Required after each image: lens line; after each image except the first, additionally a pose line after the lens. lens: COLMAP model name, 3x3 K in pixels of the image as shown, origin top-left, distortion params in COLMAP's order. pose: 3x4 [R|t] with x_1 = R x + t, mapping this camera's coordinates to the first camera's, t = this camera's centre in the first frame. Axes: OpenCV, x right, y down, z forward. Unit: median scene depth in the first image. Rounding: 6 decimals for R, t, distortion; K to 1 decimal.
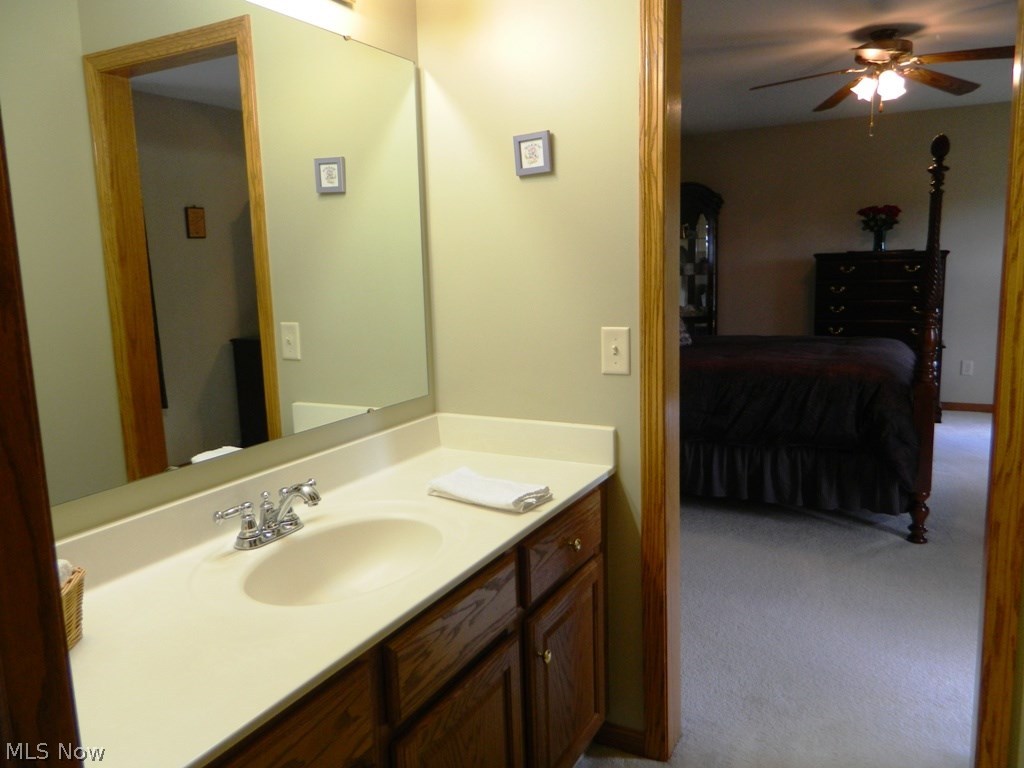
lens RADIAL K [[767.6, 0, 510.5], [0, 767.6, 384.4], [0, 0, 1]] dist [0.010139, -0.016551]
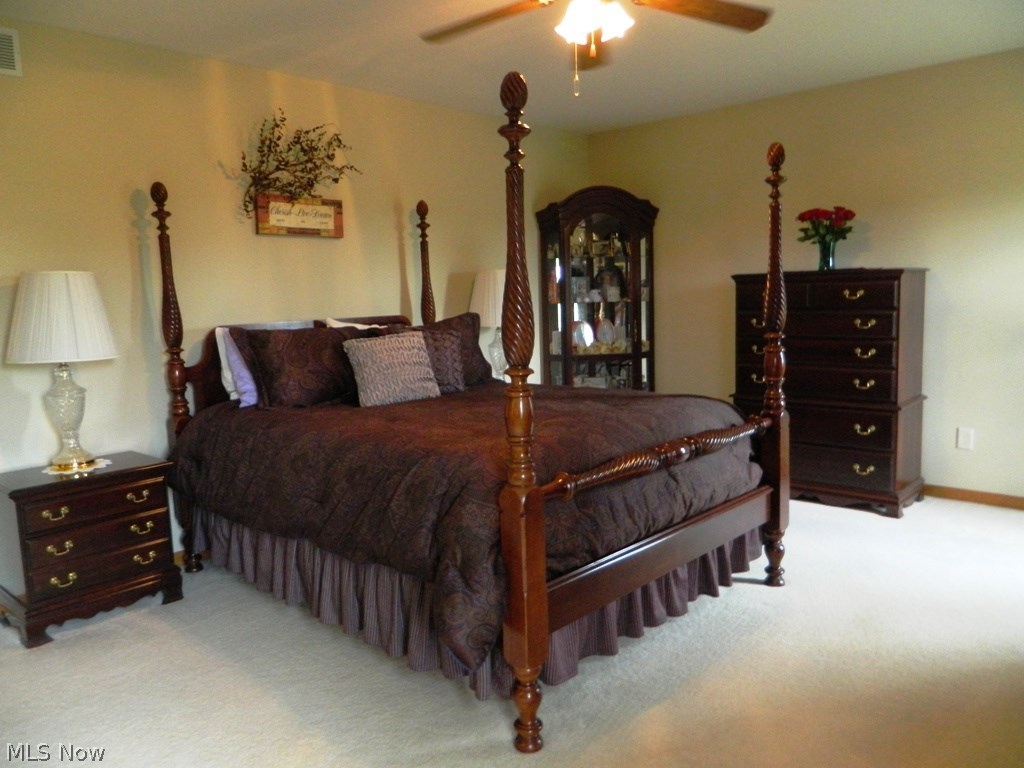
lens RADIAL K [[767.6, 0, 512.8], [0, 767.6, 382.1], [0, 0, 1]] dist [0.010139, -0.016551]
pose [[0.964126, 0.028431, -0.263919, 0.391400], [-0.037573, 0.998854, -0.029654, -0.036885], [0.262774, 0.038506, 0.964089, 0.236000]]
